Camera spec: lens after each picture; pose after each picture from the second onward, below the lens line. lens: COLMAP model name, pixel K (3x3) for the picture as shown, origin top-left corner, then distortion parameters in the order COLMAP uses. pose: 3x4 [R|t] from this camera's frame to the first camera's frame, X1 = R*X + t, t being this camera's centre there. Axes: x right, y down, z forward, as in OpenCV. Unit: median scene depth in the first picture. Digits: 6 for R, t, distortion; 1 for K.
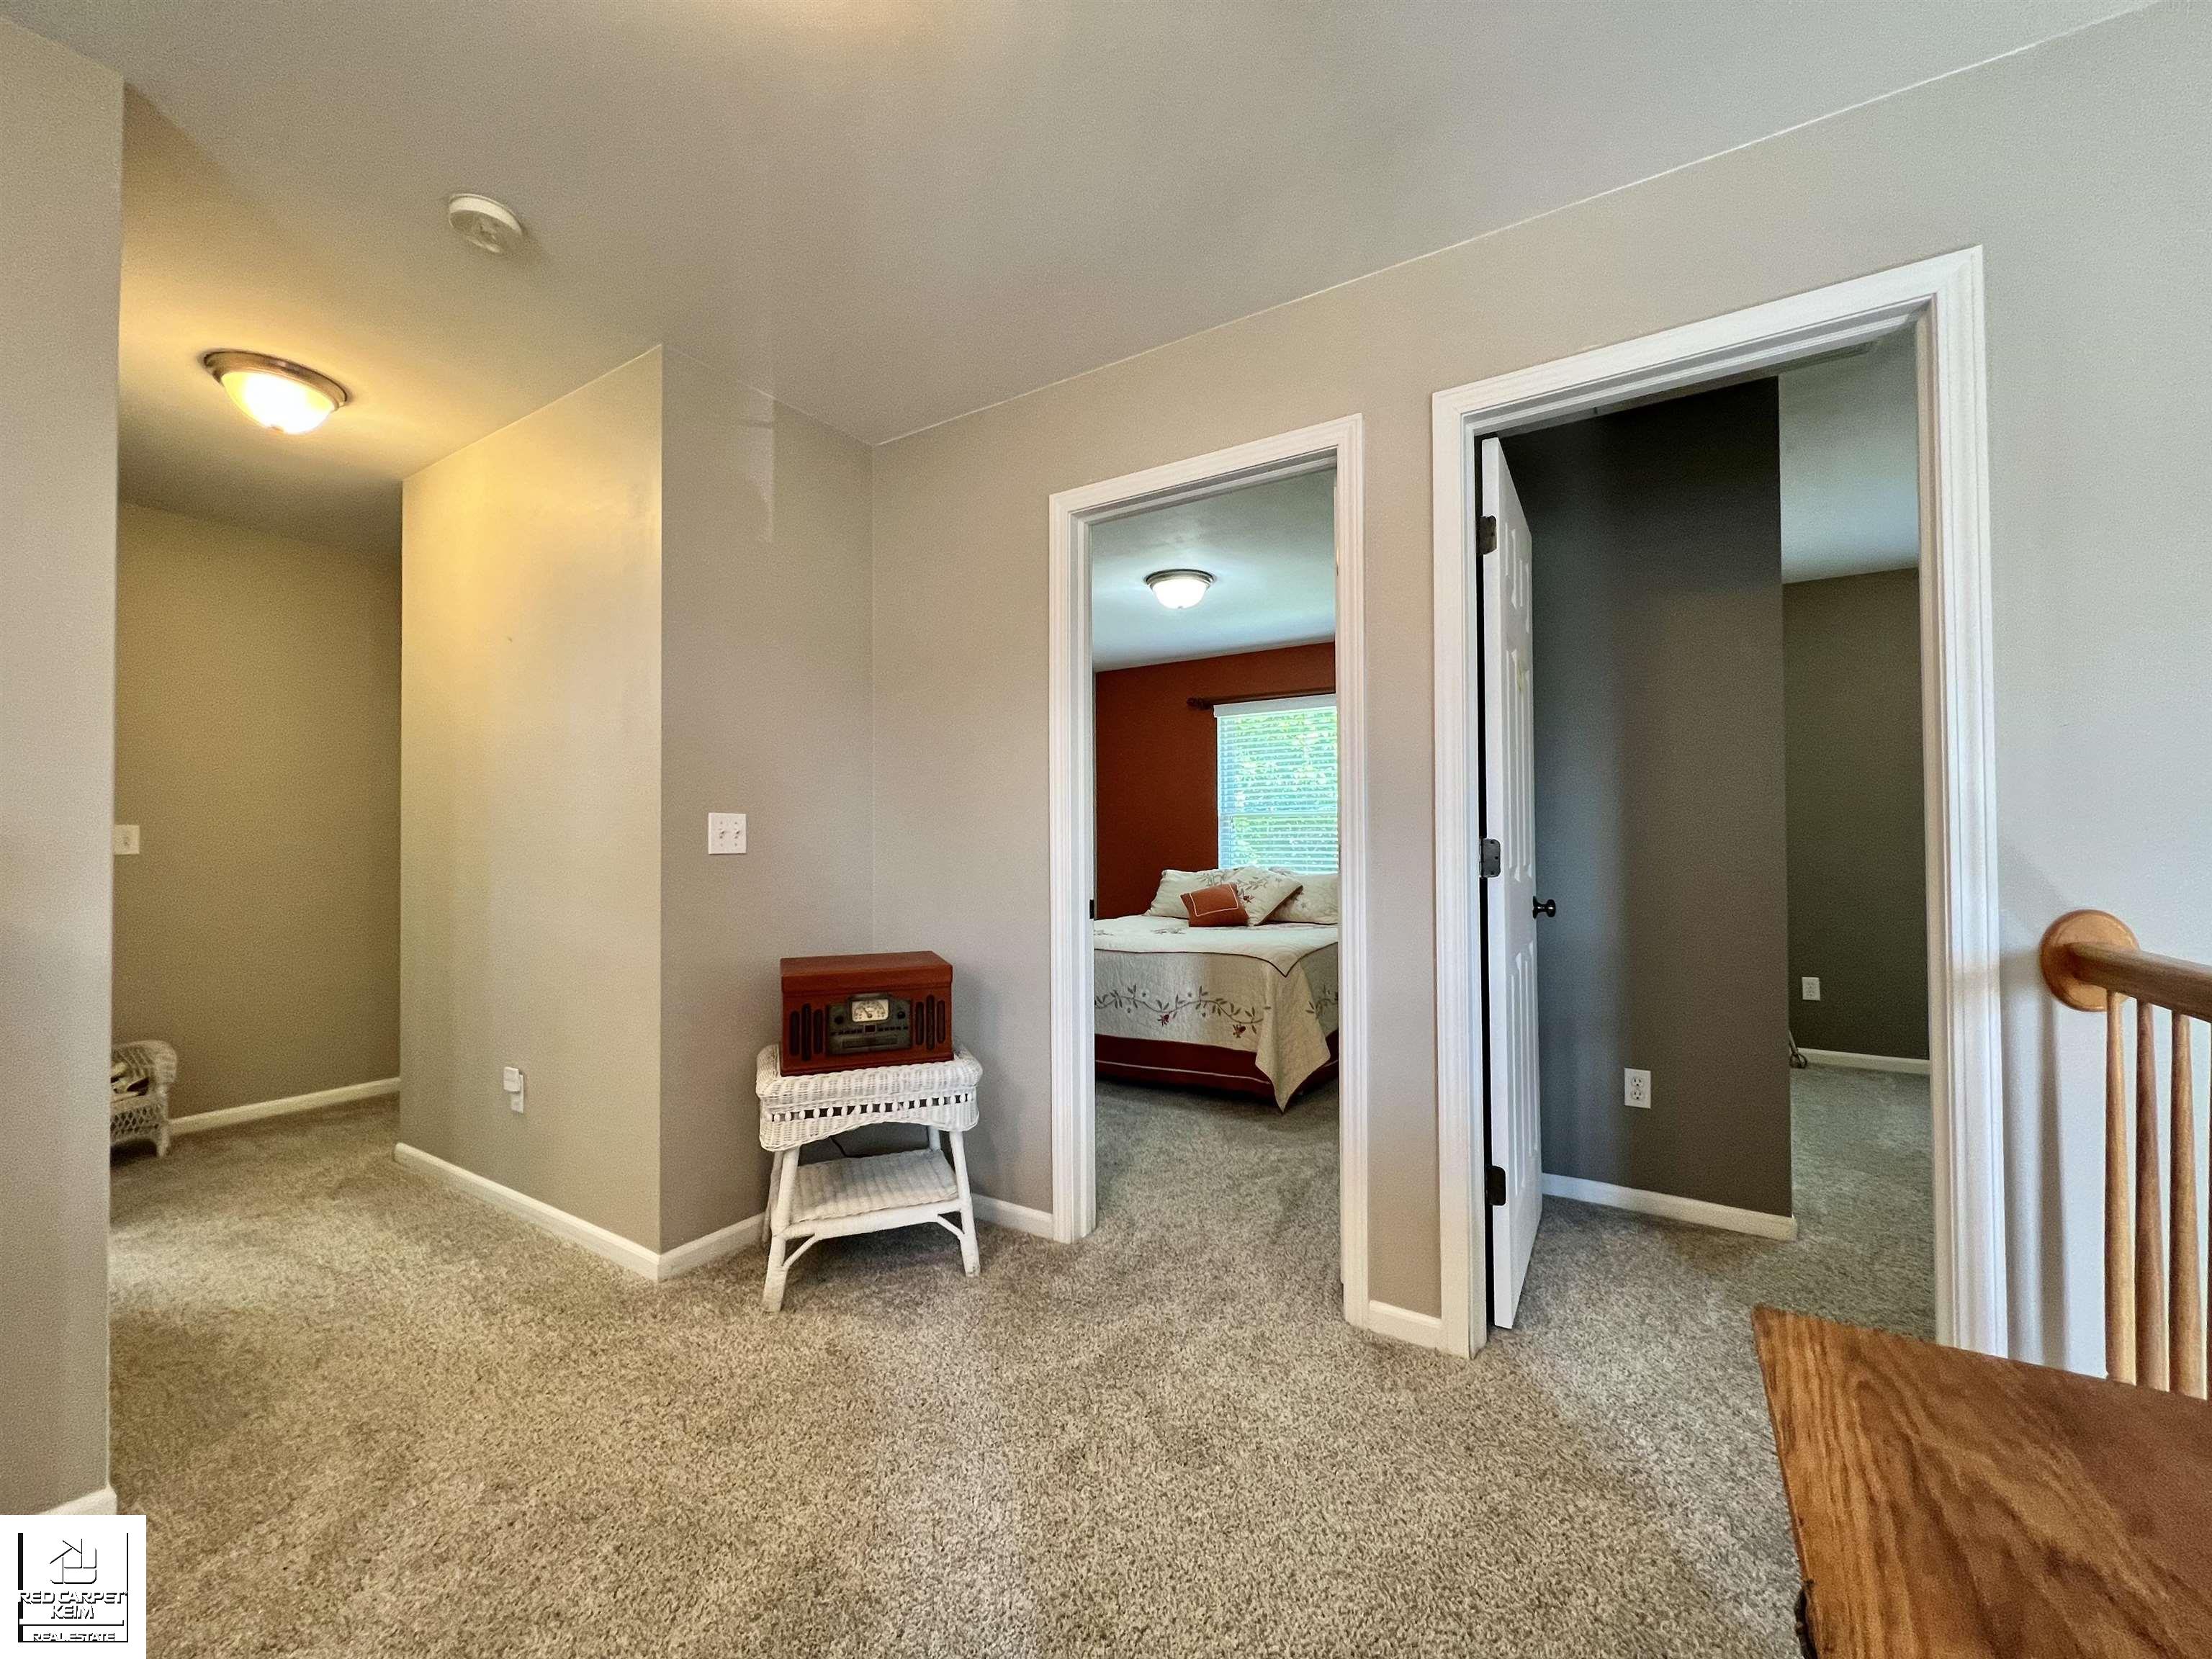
lens RADIAL K [[885.0, 0, 1106.3], [0, 885.0, 833.9], [0, 0, 1]] dist [-0.002762, -0.000104]
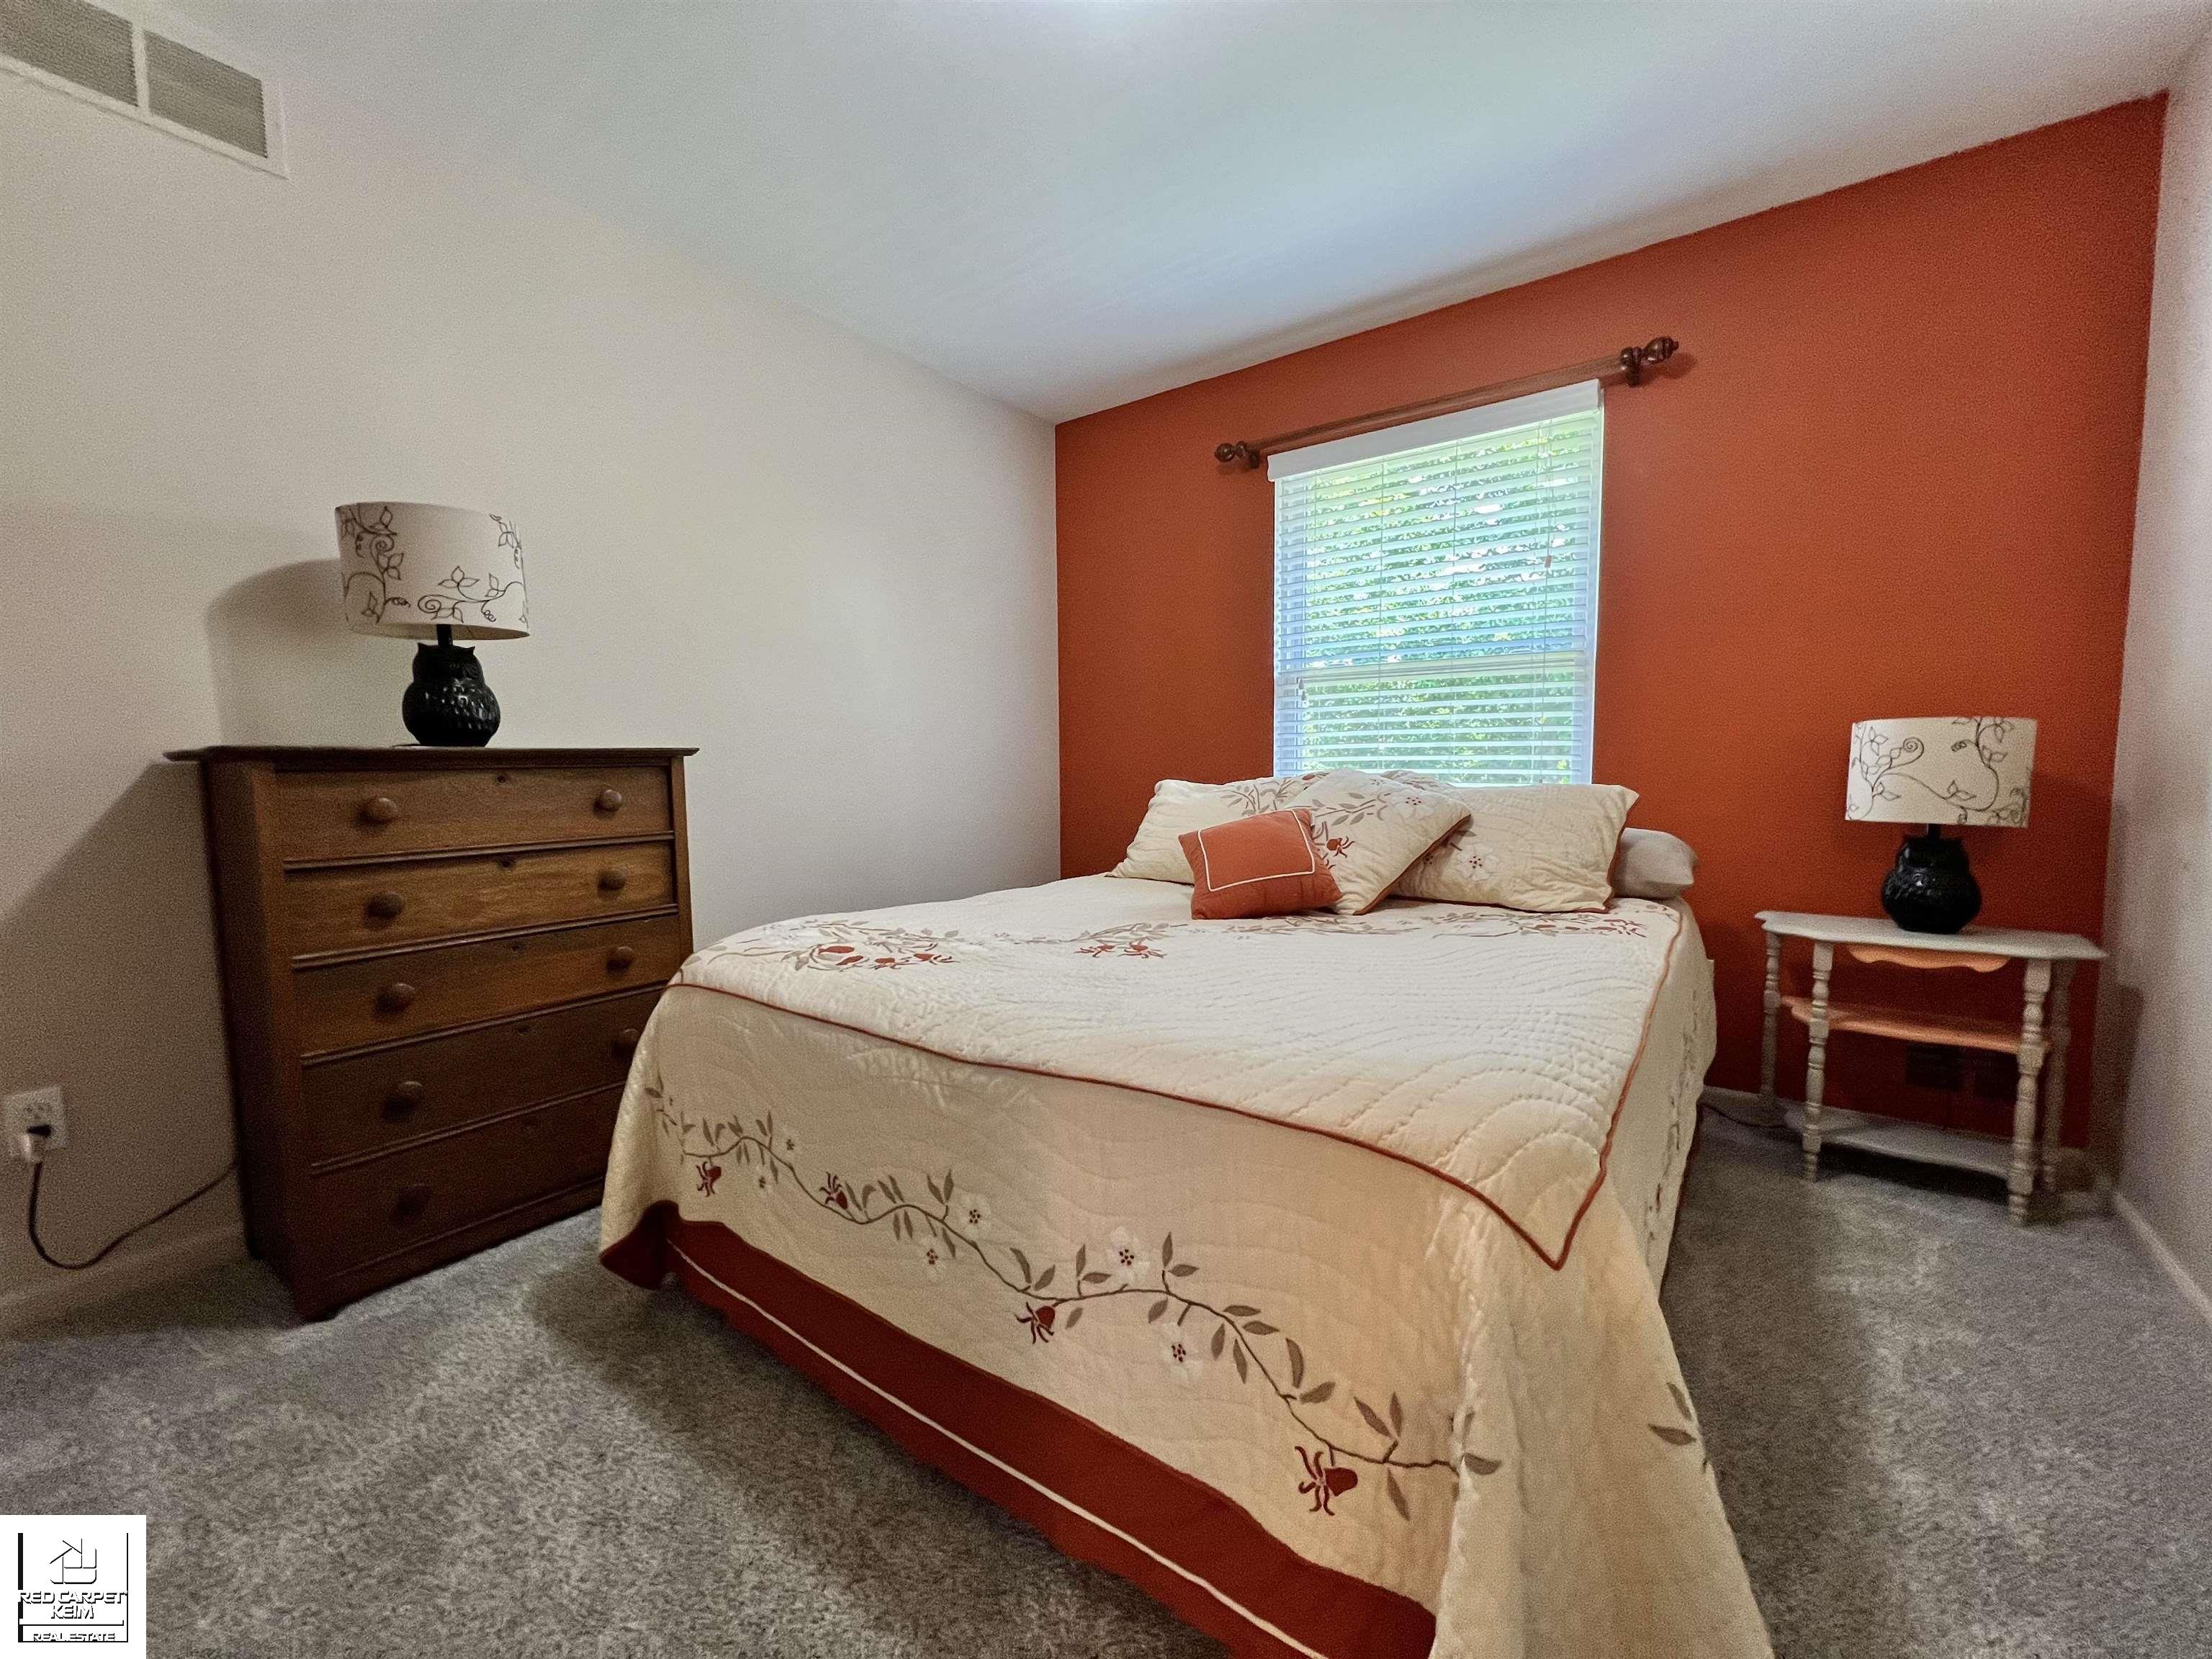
lens RADIAL K [[885.0, 0, 1105.9], [0, 885.0, 830.4], [0, 0, 1]] dist [-0.002762, -0.000104]
pose [[0.997365, 0.003985, -0.072439, 0.081102], [0.002432, 0.996092, 0.088291, 0.029119], [0.072508, -0.088234, 0.993457, 0.580332]]
